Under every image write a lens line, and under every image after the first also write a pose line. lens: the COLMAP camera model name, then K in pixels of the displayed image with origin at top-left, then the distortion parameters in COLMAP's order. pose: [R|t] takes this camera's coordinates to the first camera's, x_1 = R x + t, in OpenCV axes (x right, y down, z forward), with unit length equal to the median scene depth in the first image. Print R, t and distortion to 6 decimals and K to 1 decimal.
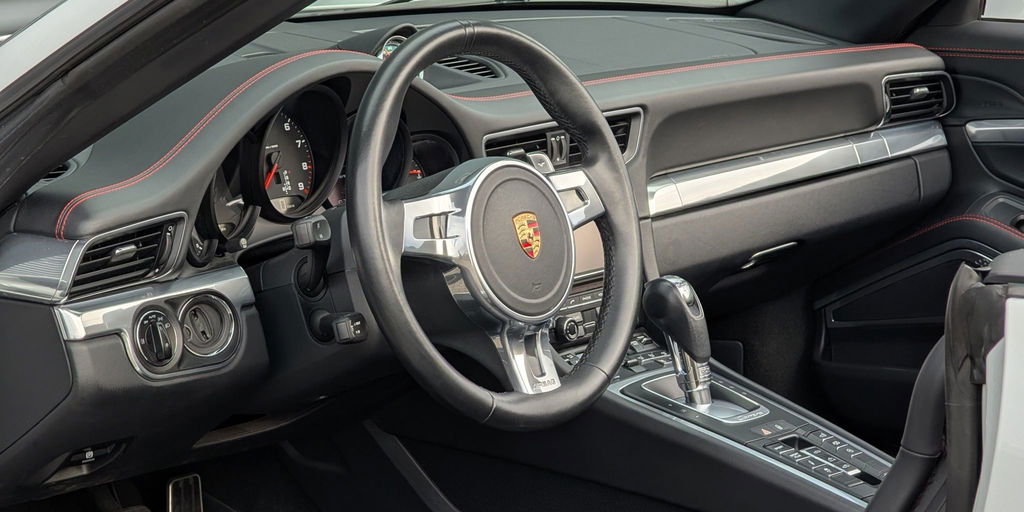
lens RADIAL K [[3086.9, 0, 511.3], [0, 3086.9, 257.0], [0, 0, 1]] dist [-0.170301, 0.000000]
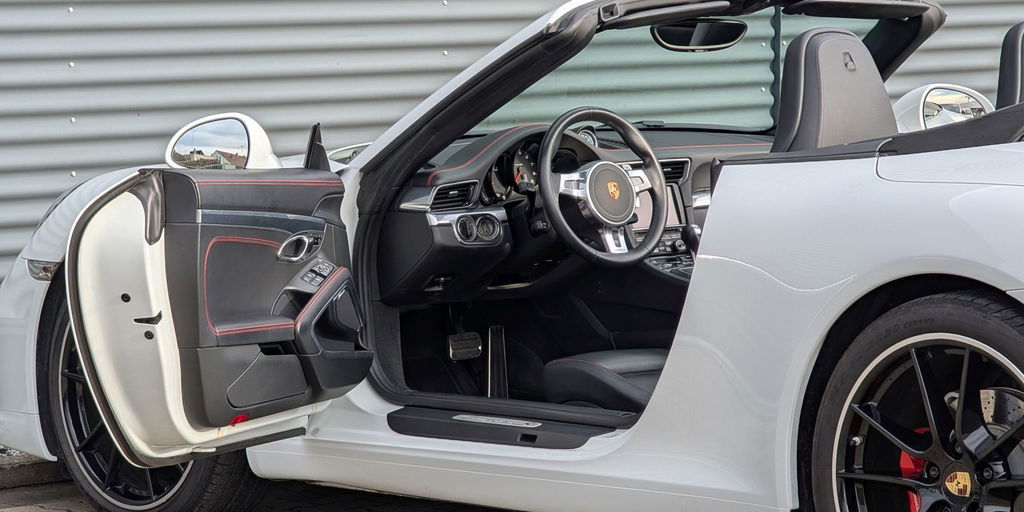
lens RADIAL K [[3086.9, 0, 512.3], [0, 3086.9, 255.5], [0, 0, 1]] dist [-0.170301, 0.000000]
pose [[0.985161, -0.014857, -0.170988, 0.360694], [-0.004660, 0.993563, -0.113181, 0.337072], [0.171569, 0.112298, 0.978751, -1.507784]]
